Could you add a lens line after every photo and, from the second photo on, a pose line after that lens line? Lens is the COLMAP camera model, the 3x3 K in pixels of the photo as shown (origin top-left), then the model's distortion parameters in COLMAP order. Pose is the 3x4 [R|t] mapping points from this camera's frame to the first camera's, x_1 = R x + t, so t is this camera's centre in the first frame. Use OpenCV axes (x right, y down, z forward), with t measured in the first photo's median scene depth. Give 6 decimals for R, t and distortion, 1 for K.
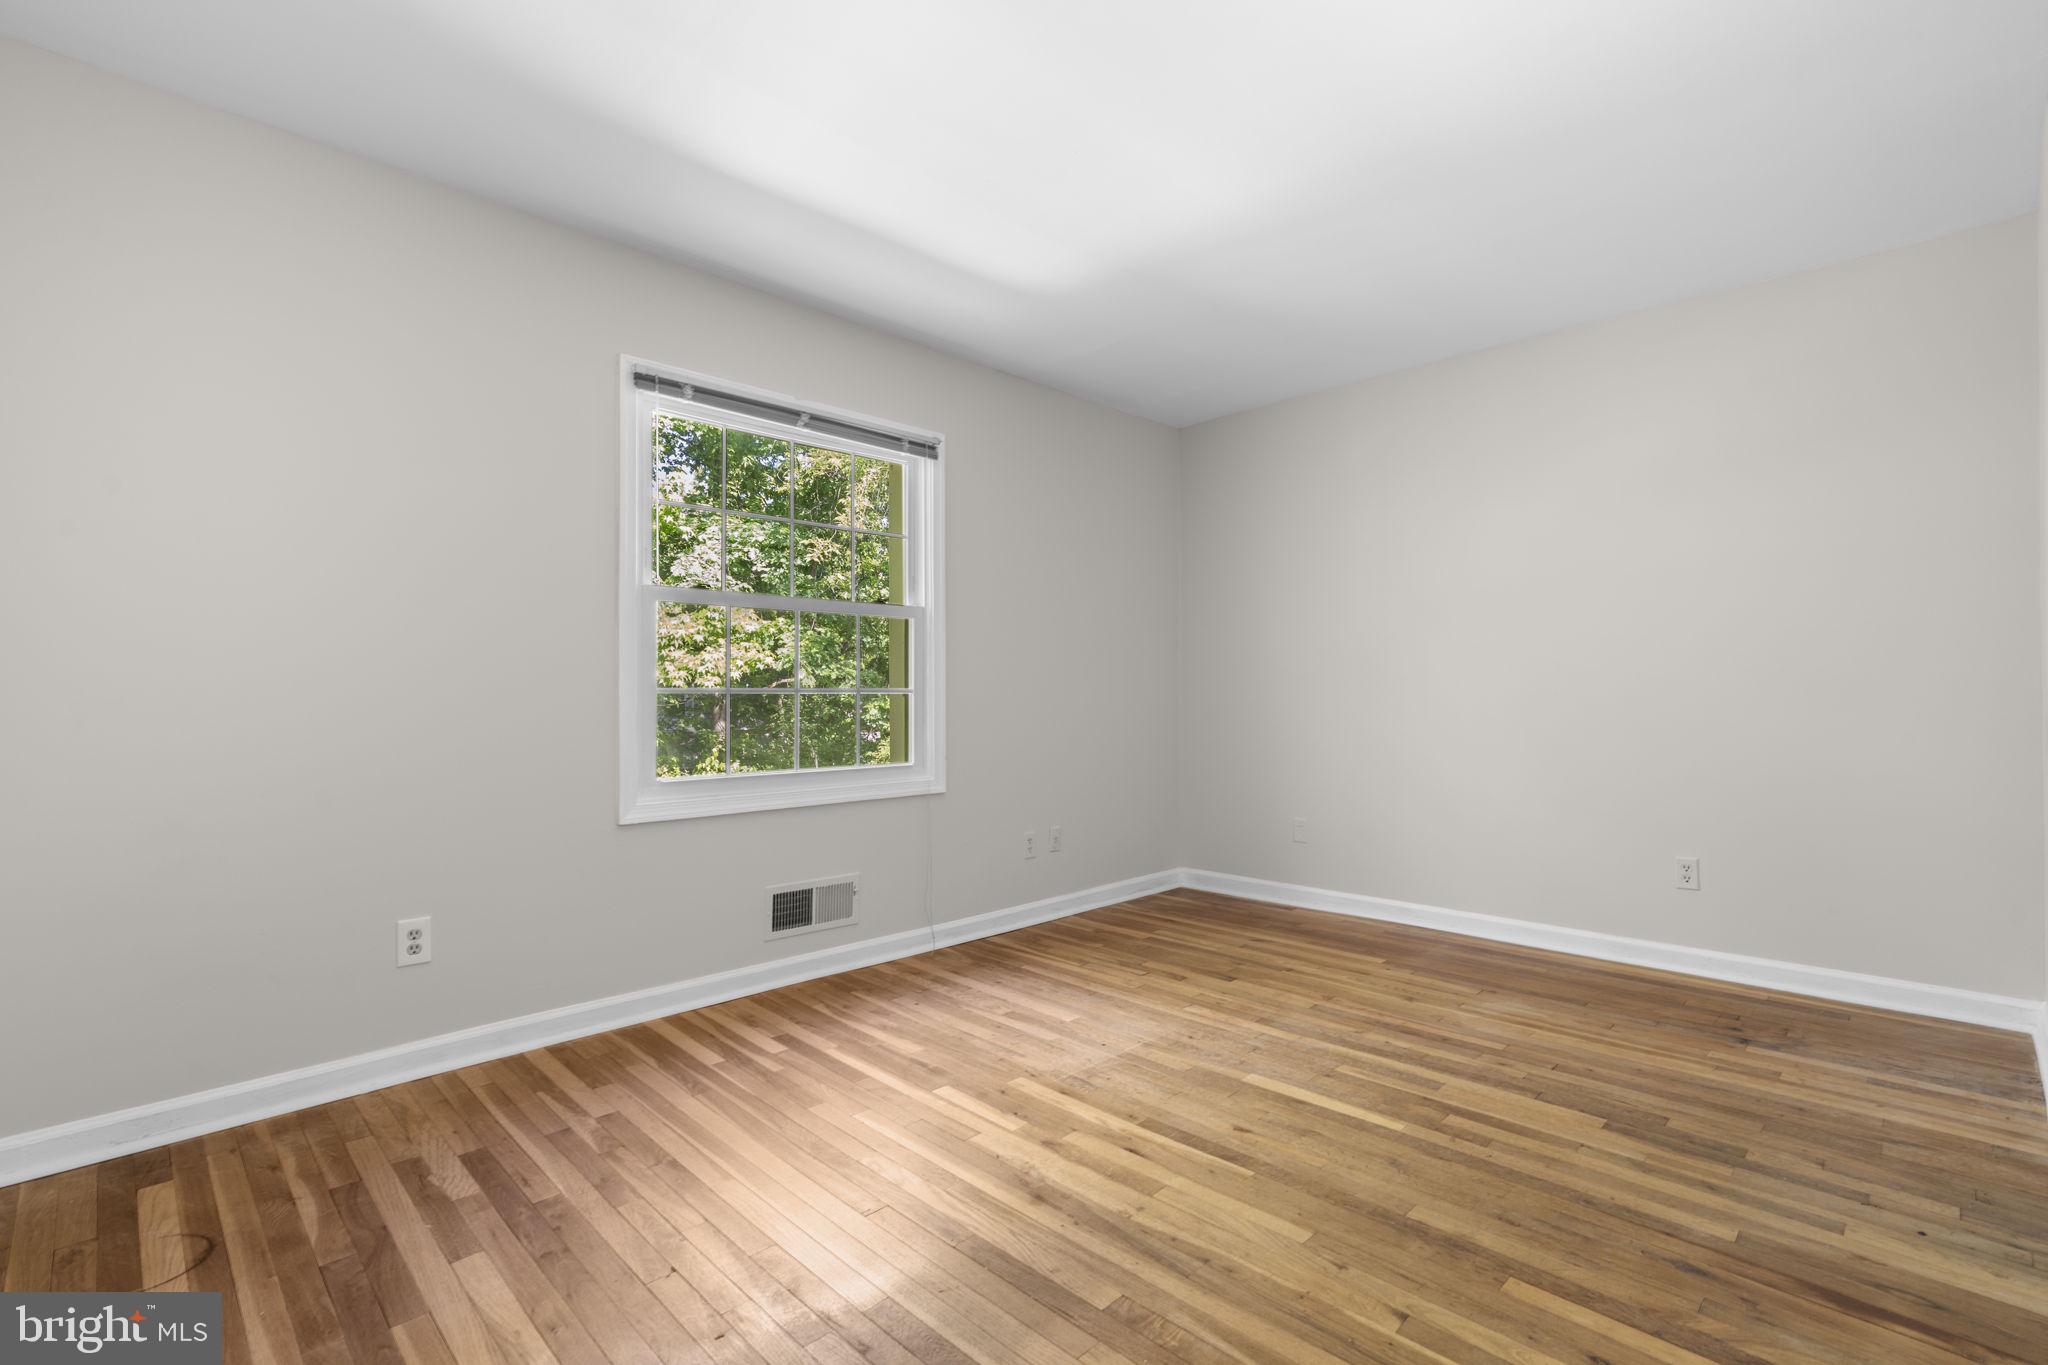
lens RADIAL K [[924.6, 0, 1022.6], [0, 924.6, 696.3], [0, 0, 1]] dist [-0.001053, 0.000111]
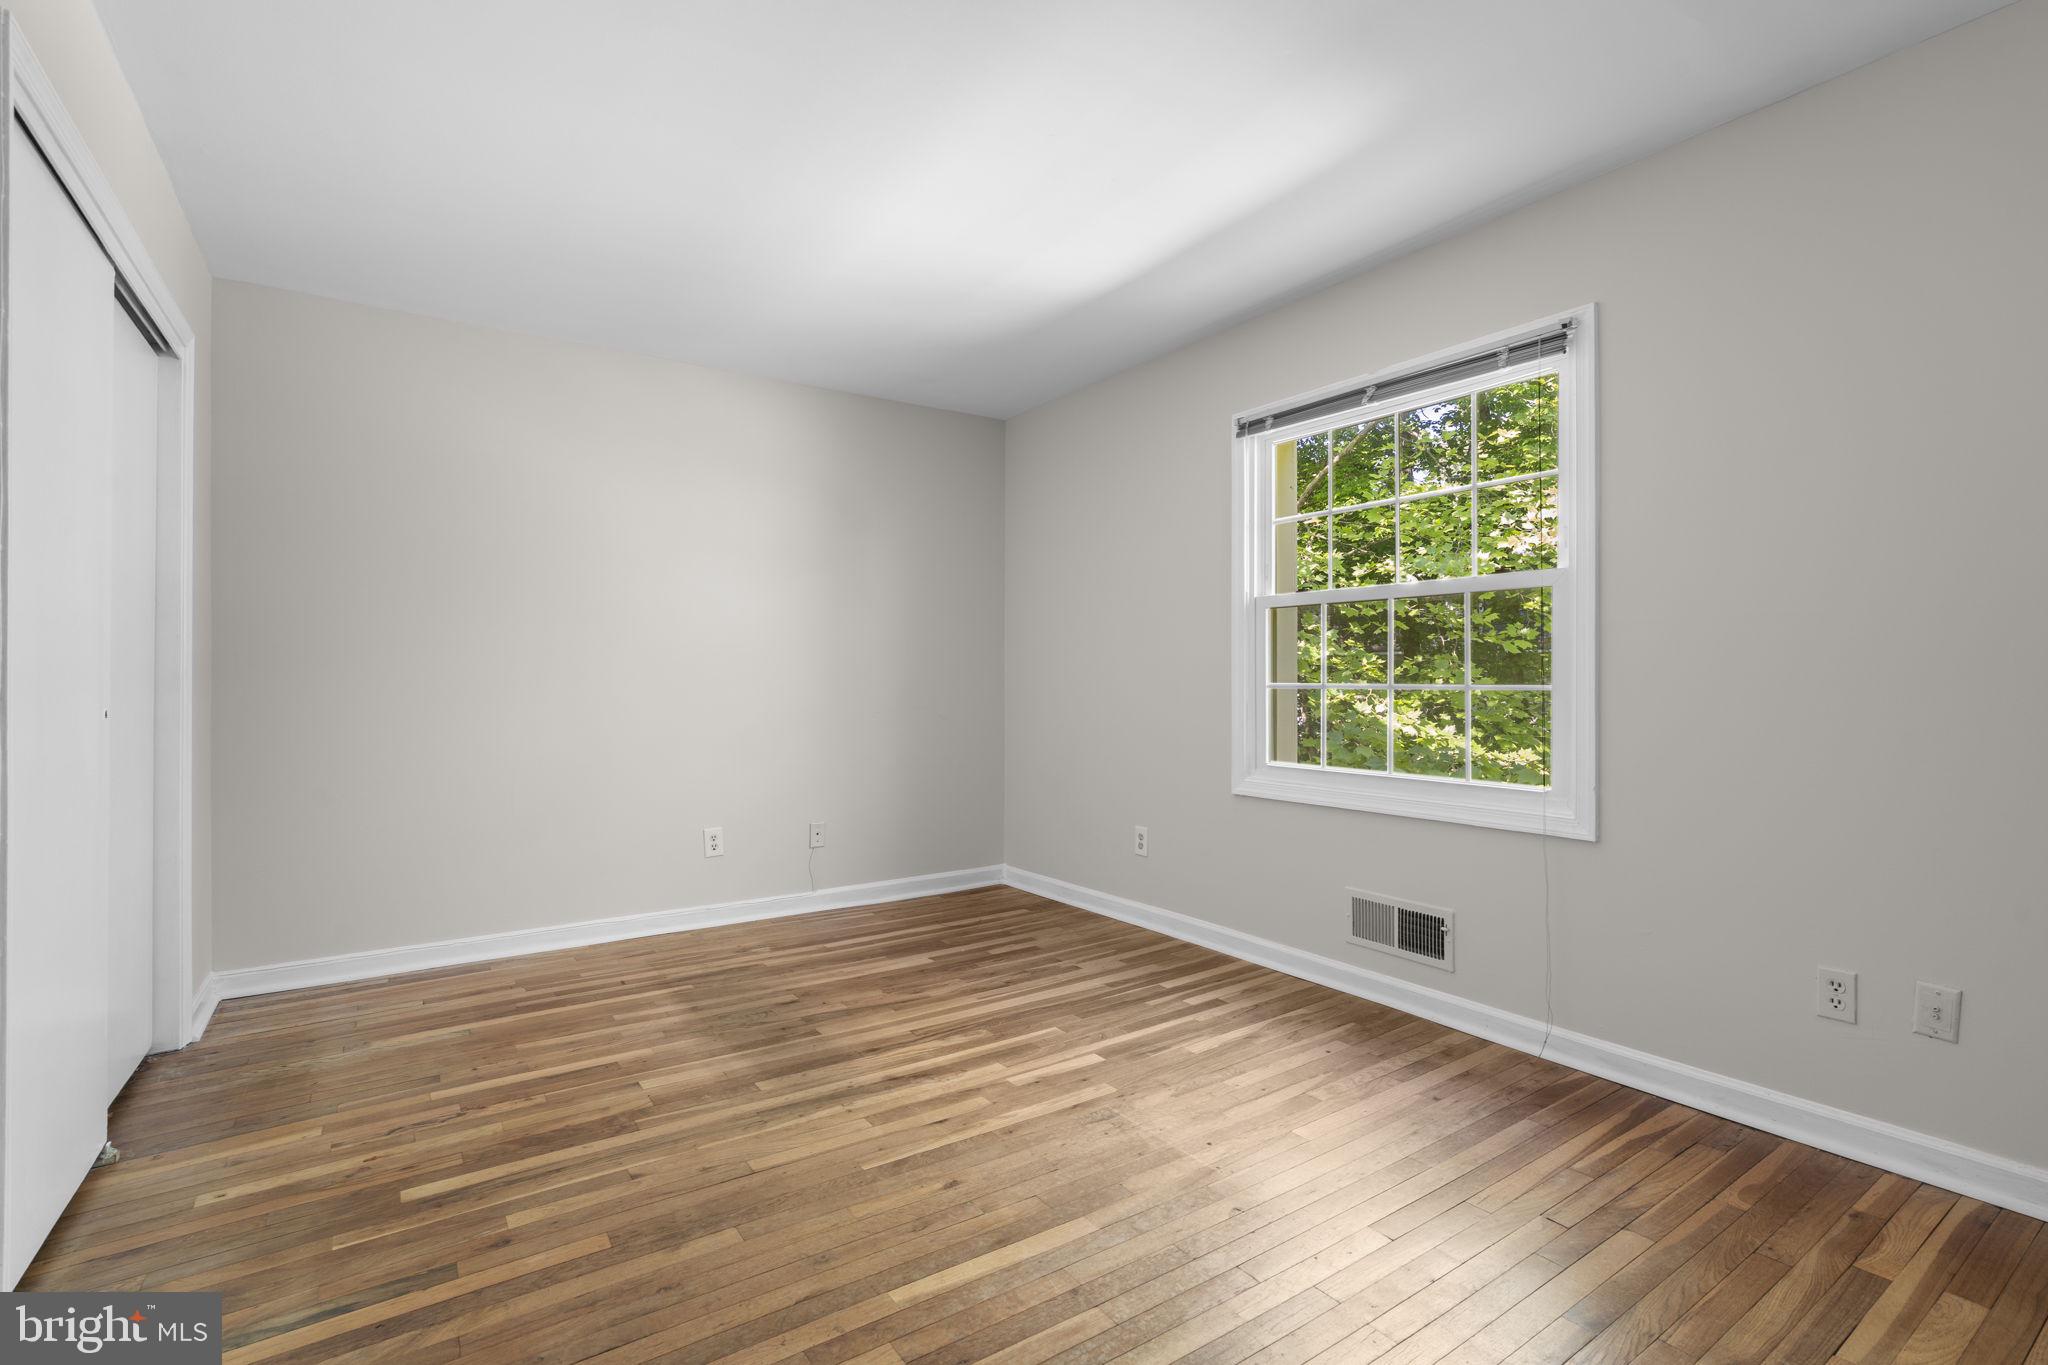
lens RADIAL K [[924.6, 0, 1022.6], [0, 924.6, 696.3], [0, 0, 1]] dist [-0.001053, 0.000111]
pose [[-0.178259, 0.016673, -0.983842, 0.895320], [-0.002216, 0.999847, 0.017346, -0.015543], [0.983981, 0.005272, -0.178195, 0.999675]]
